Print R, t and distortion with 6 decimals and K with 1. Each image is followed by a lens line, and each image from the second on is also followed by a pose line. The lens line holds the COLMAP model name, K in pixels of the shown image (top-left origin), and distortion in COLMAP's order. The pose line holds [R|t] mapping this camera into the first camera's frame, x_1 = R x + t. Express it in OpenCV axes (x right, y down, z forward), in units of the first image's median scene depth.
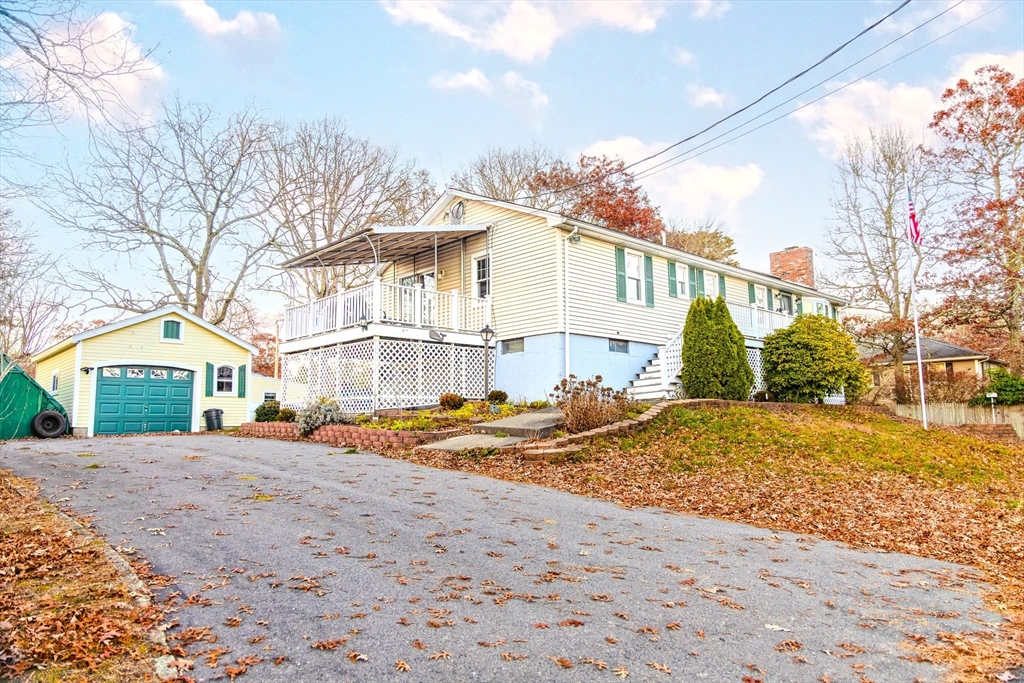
lens RADIAL K [[691.2, 0, 512.0], [0, 691.2, 341.5], [0, 0, 1]] dist [0.008888, -0.001936]
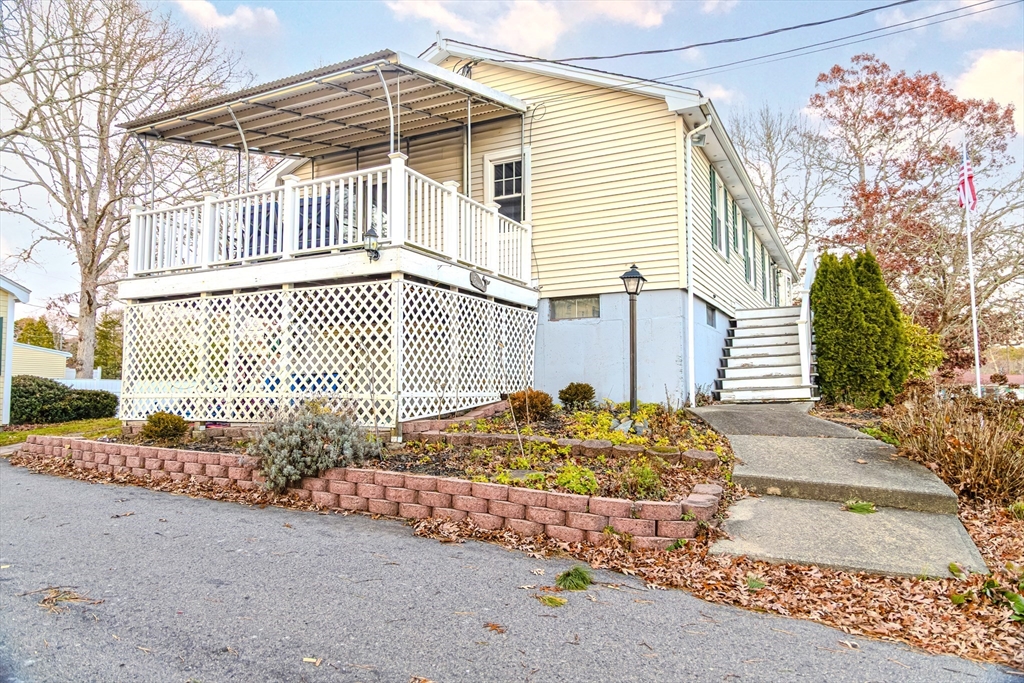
lens RADIAL K [[691.2, 0, 512.0], [0, 691.2, 341.5], [0, 0, 1]] dist [0.008888, -0.001936]
pose [[0.940156, 0.035071, 0.338934, -0.267773], [-0.049374, 0.998213, 0.033667, 0.019160], [-0.337147, -0.048387, 0.940208, 0.472090]]
